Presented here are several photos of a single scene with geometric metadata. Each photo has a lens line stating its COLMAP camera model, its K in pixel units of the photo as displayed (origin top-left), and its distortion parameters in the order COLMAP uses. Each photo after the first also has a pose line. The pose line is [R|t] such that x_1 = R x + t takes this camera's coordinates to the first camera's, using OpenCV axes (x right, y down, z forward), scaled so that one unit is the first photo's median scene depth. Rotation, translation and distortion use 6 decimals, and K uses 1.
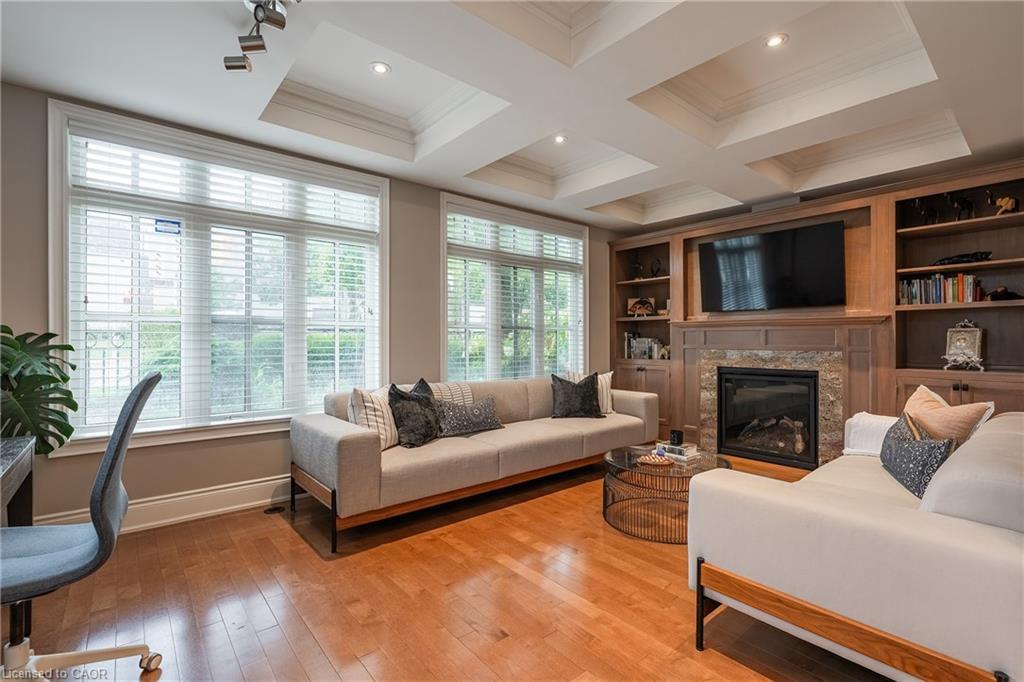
lens RADIAL K [[464.8, 0, 517.7], [0, 464.8, 339.5], [0, 0, 1]] dist [0.004304, 0.000476]
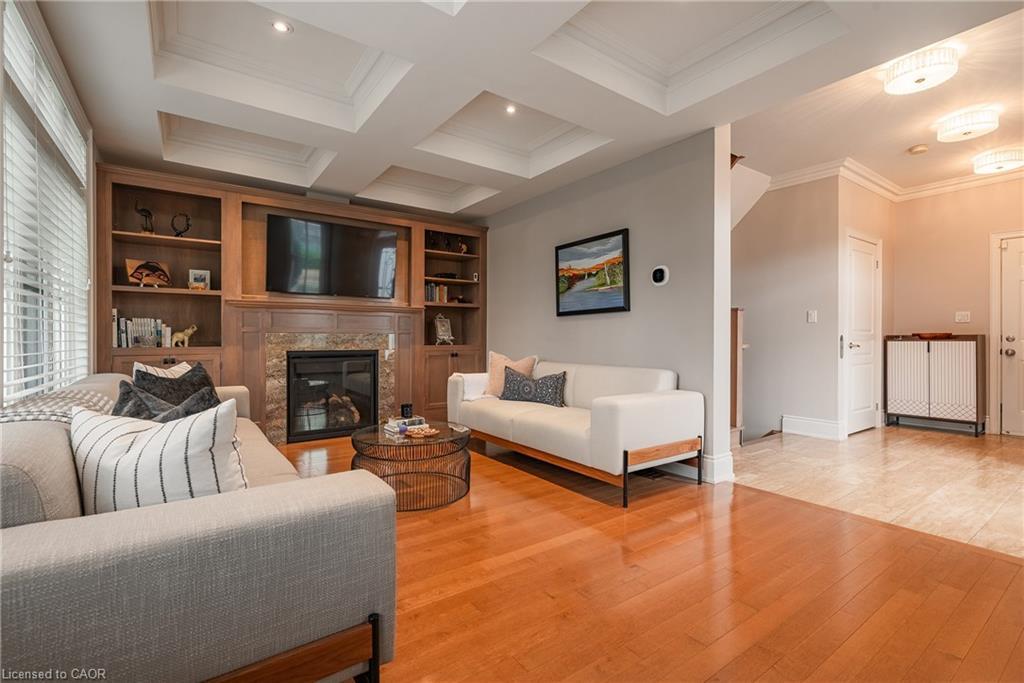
lens RADIAL K [[464.8, 0, 519.4], [0, 464.8, 337.6], [0, 0, 1]] dist [0.004304, 0.000476]
pose [[0.080407, 0.003219, 0.996757, -0.503529], [0.001326, 0.999994, -0.003337, 0.037865], [-0.996761, 0.001590, 0.080402, 0.497026]]
